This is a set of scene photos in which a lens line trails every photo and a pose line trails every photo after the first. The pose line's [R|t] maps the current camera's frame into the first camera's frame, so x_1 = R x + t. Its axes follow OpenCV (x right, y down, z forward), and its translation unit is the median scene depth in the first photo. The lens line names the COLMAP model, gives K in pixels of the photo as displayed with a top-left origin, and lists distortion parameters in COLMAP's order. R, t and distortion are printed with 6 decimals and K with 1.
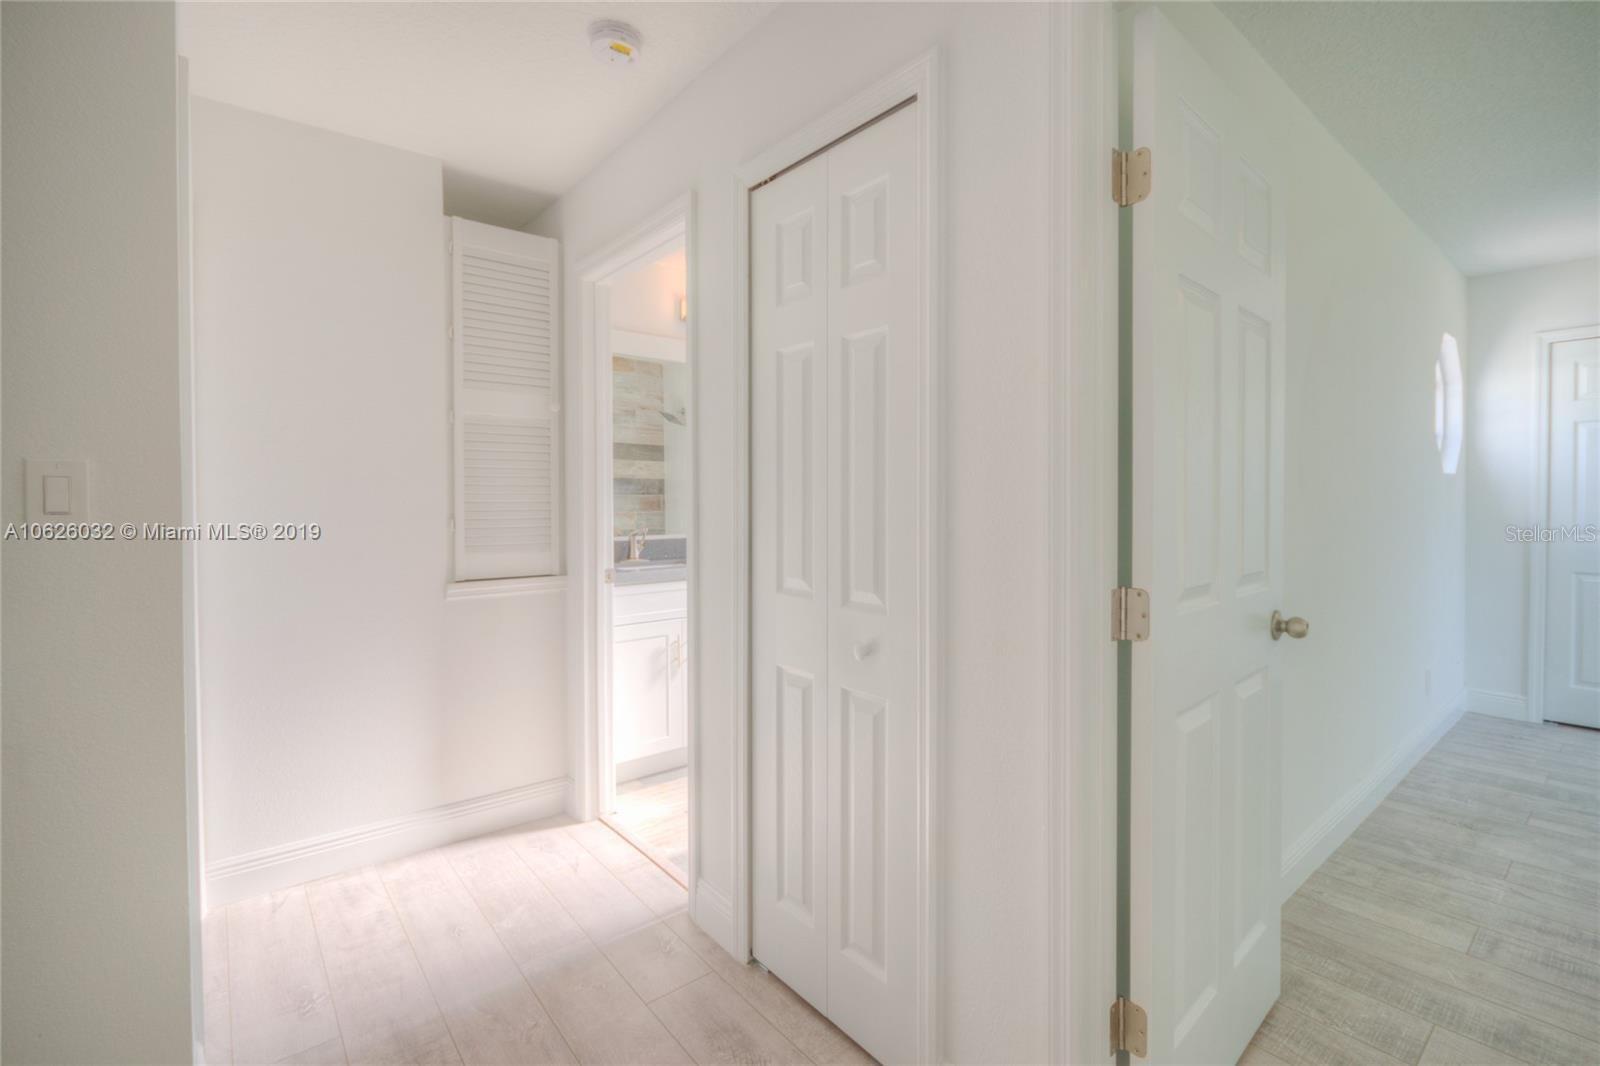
lens RADIAL K [[723.6, 0, 826.0], [0, 723.6, 503.0], [0, 0, 1]] dist [0.003813, -0.001320]
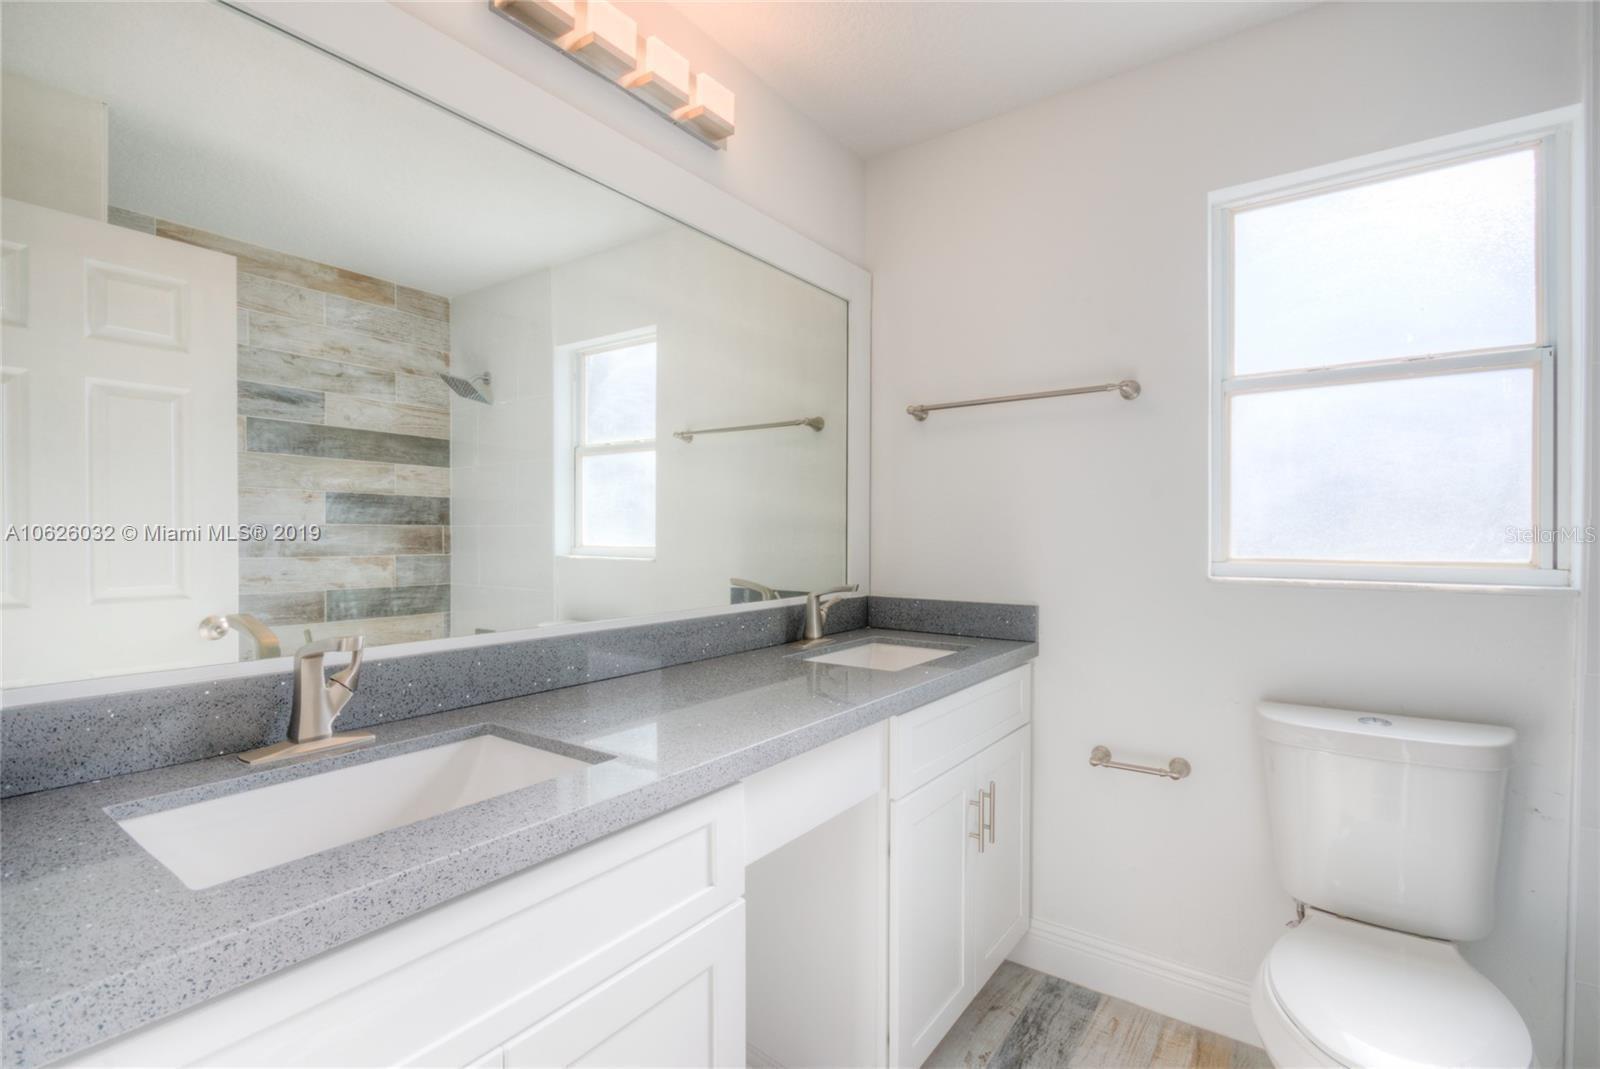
lens RADIAL K [[715.6, 0, 810.4], [0, 715.6, 529.5], [0, 0, 1]] dist [0.000008, -0.000057]
pose [[0.971551, 0.009940, 0.236620, -0.080299], [-0.006989, 0.999887, -0.013310, -0.002608], [-0.236726, 0.011277, 0.971511, 0.385155]]
